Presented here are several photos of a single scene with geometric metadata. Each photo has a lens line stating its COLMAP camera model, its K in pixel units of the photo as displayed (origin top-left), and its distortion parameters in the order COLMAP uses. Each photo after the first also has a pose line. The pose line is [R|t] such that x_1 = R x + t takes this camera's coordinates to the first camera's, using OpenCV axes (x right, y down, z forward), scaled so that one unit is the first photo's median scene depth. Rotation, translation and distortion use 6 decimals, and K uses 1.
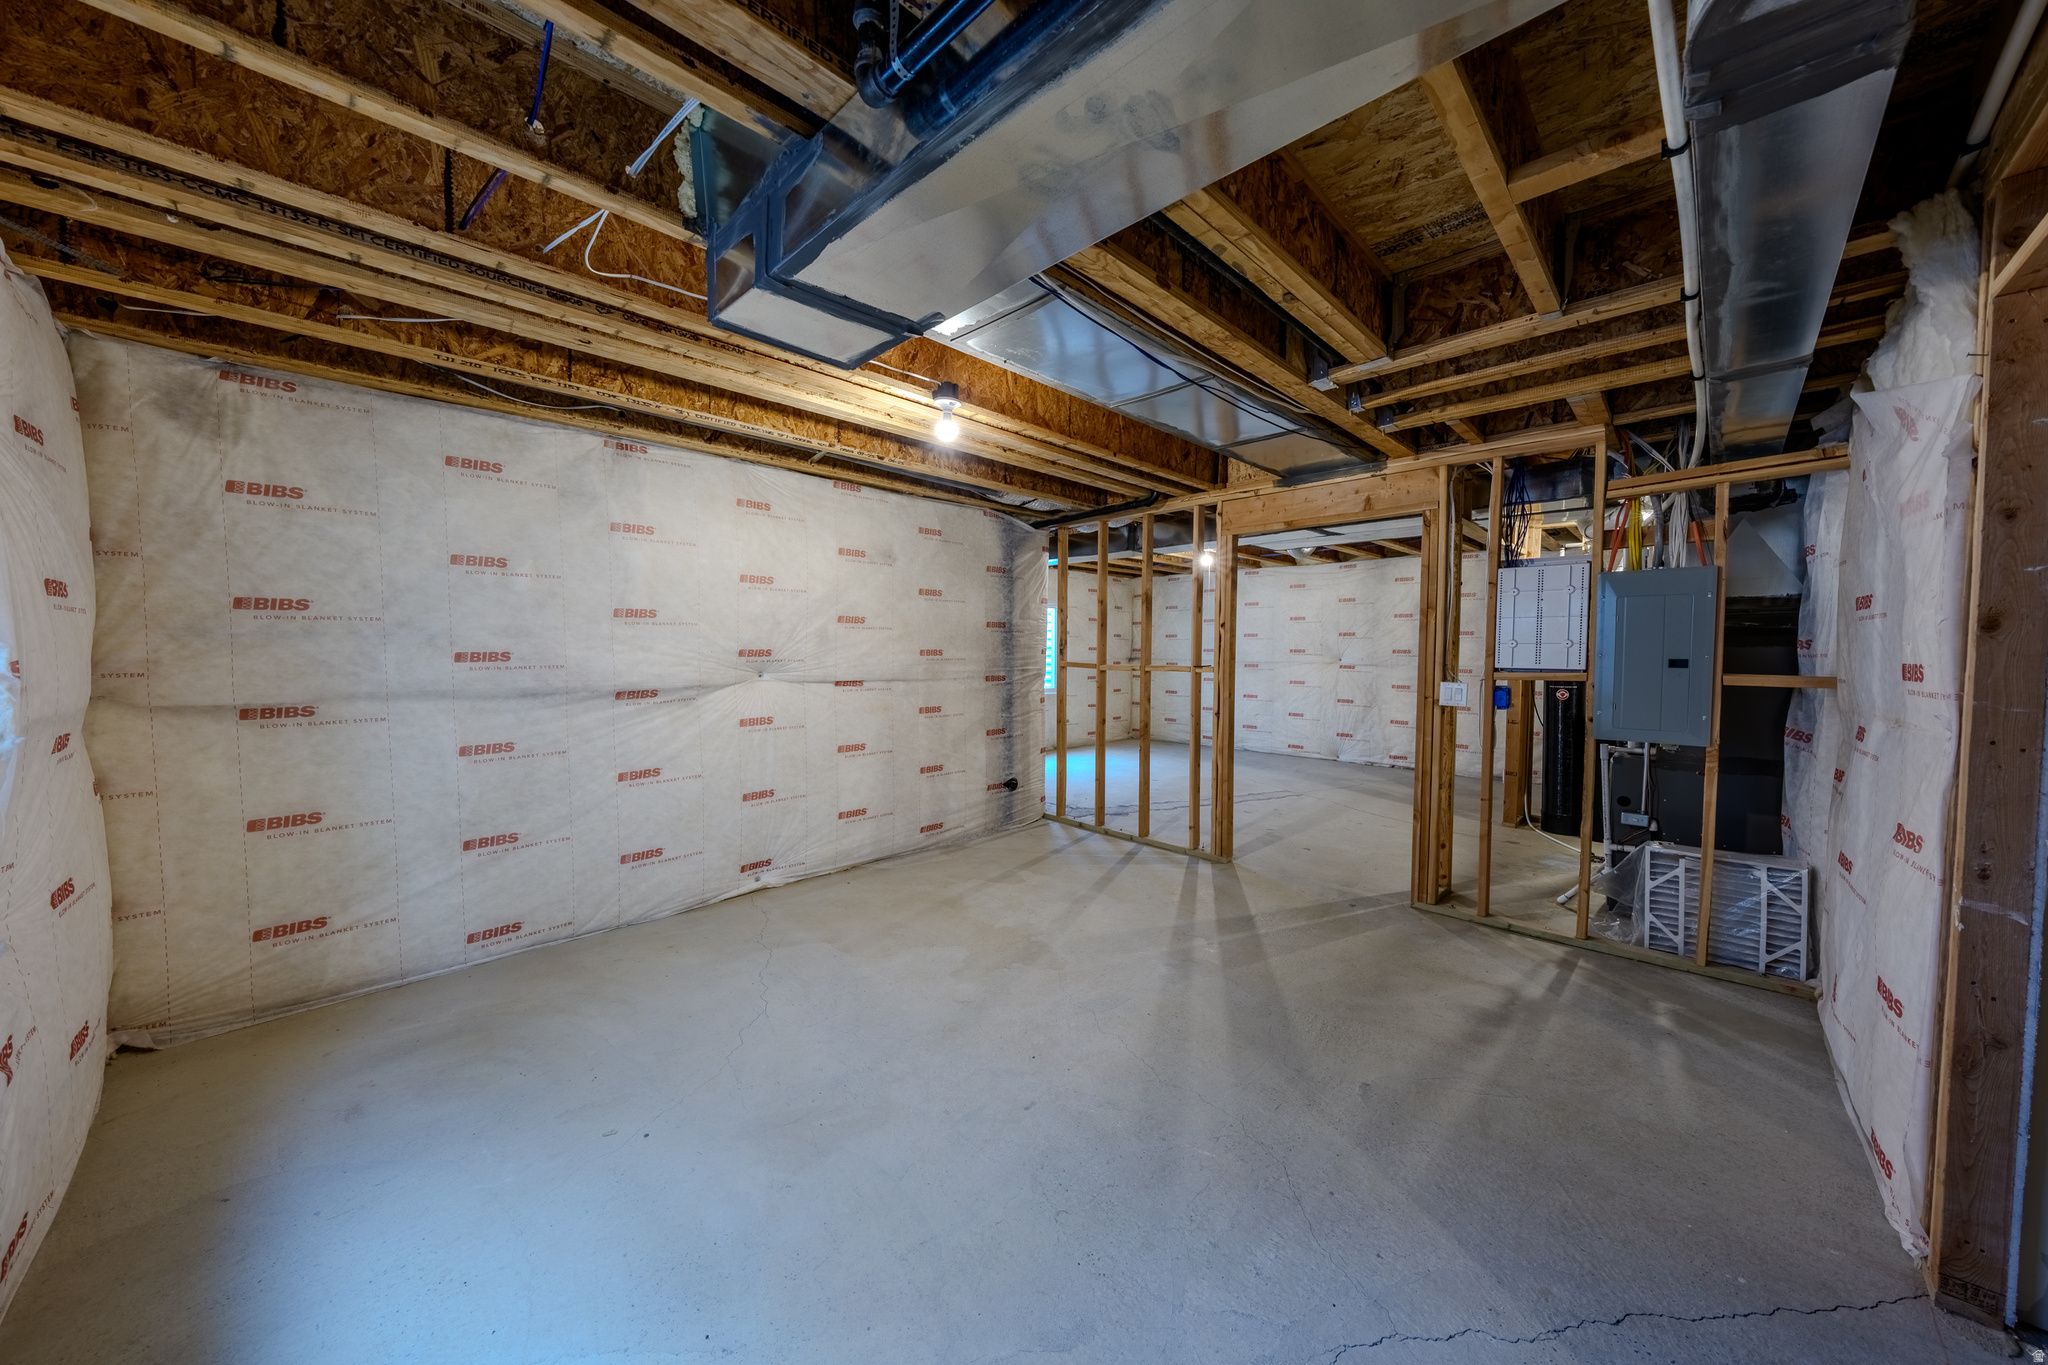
lens RADIAL K [[692.1, 0, 1022.2], [0, 692.1, 673.8], [0, 0, 1]] dist [-0.000015, 0.000137]
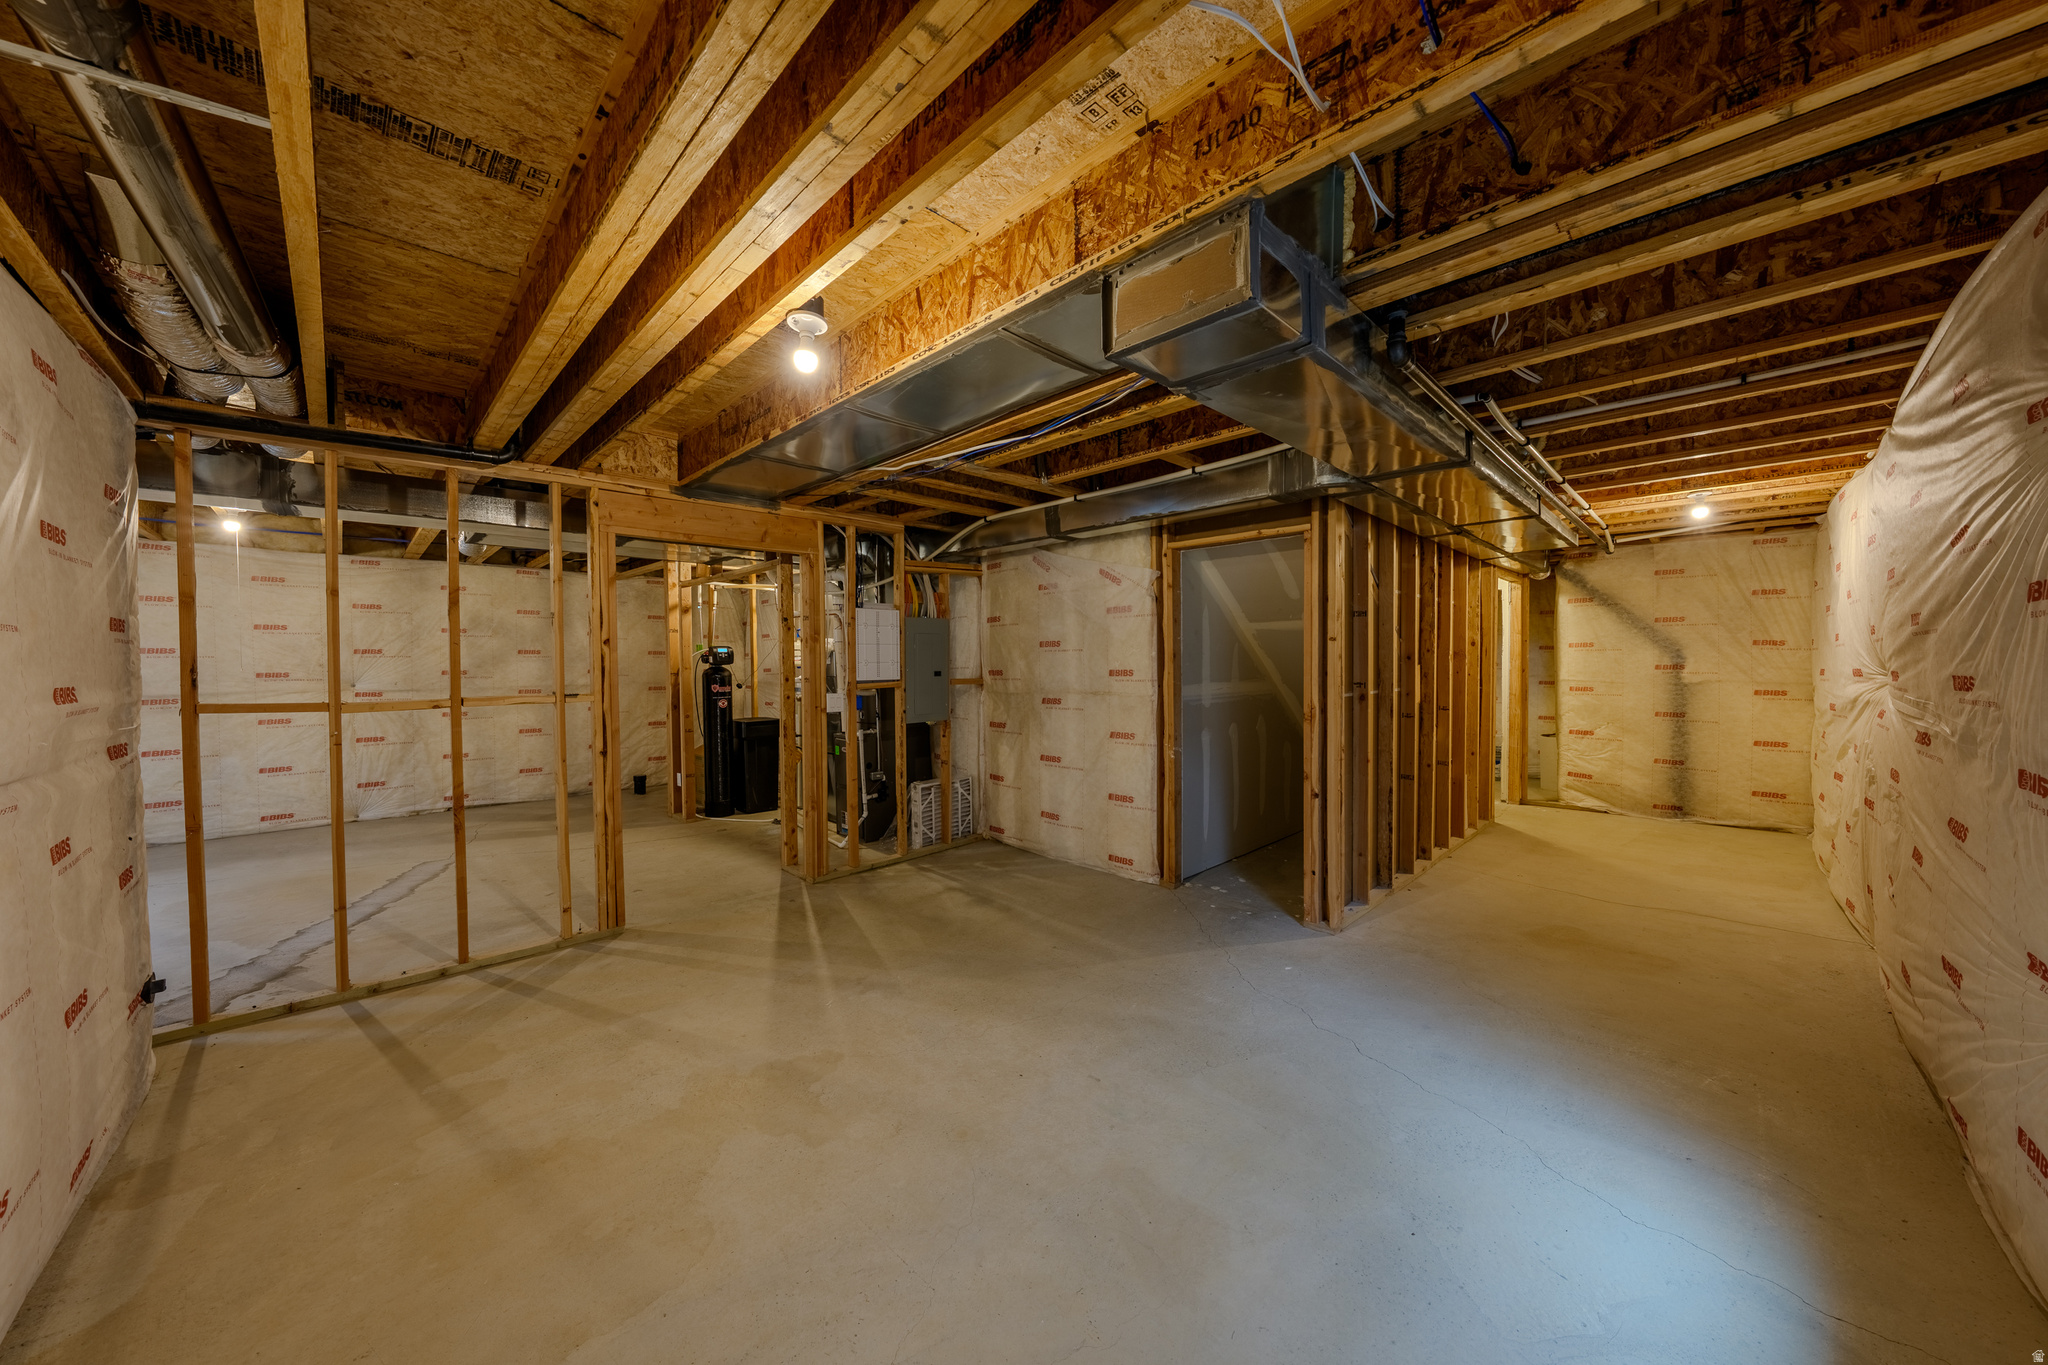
lens RADIAL K [[692.1, 0, 1022.2], [0, 692.1, 673.8], [0, 0, 1]] dist [-0.000015, 0.000137]
pose [[0.016491, -0.020455, 0.999655, -0.647506], [0.046634, 0.998718, 0.019666, -0.033013], [-0.998776, 0.046294, 0.017423, 0.630638]]
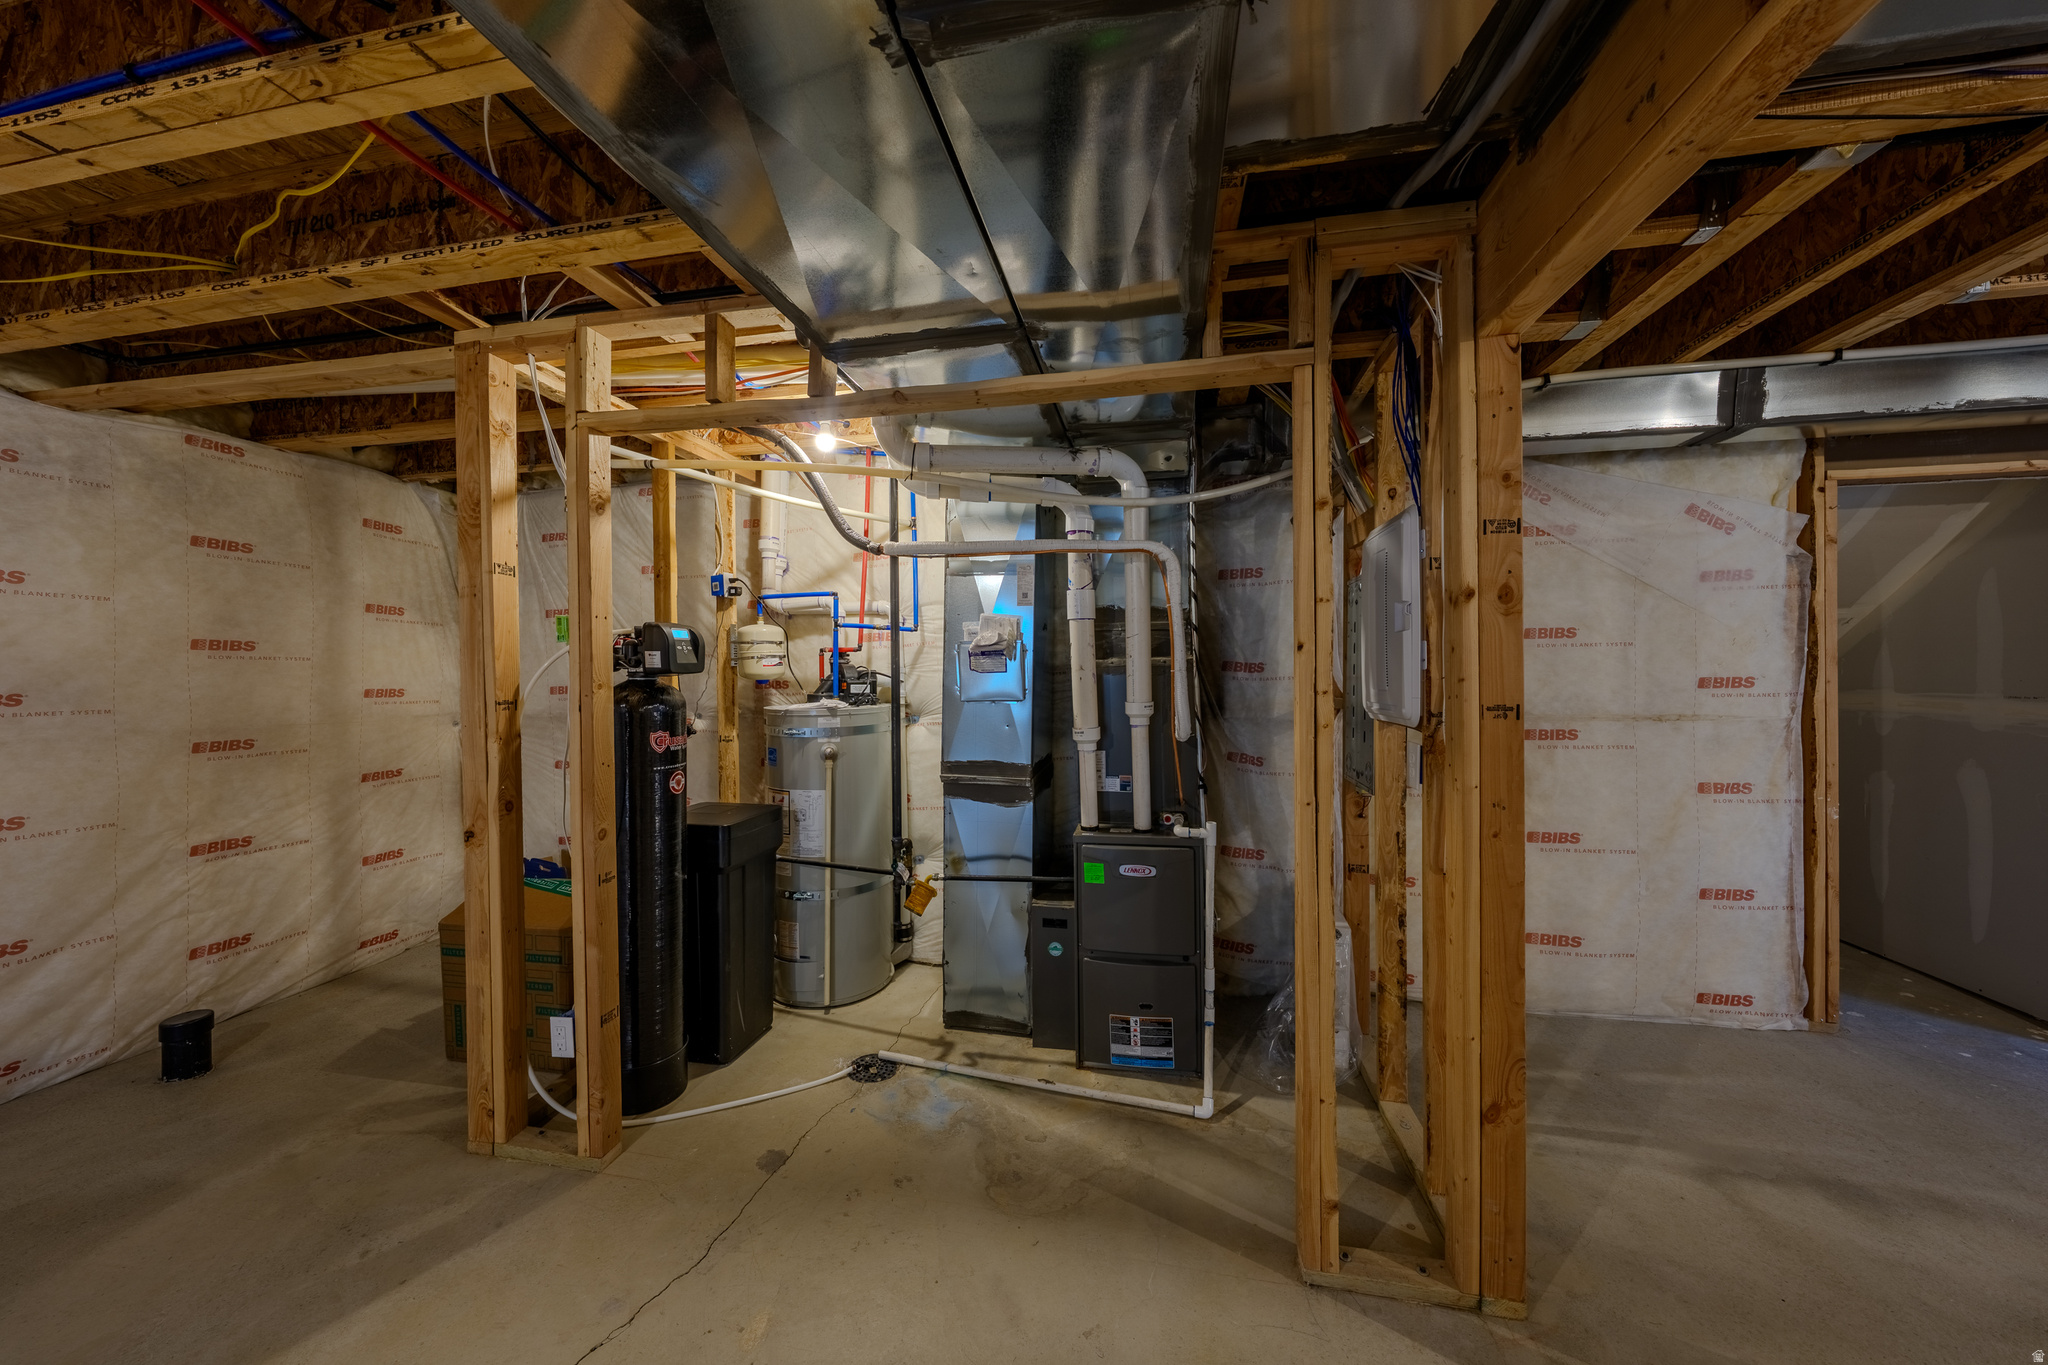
lens RADIAL K [[692.1, 0, 1022.2], [0, 692.1, 673.8], [0, 0, 1]] dist [-0.000015, 0.000137]
pose [[-0.548817, -0.001291, 0.835942, 0.402598], [0.041728, 0.998710, 0.028938, -0.064012], [-0.834900, 0.050764, -0.548055, 1.511359]]
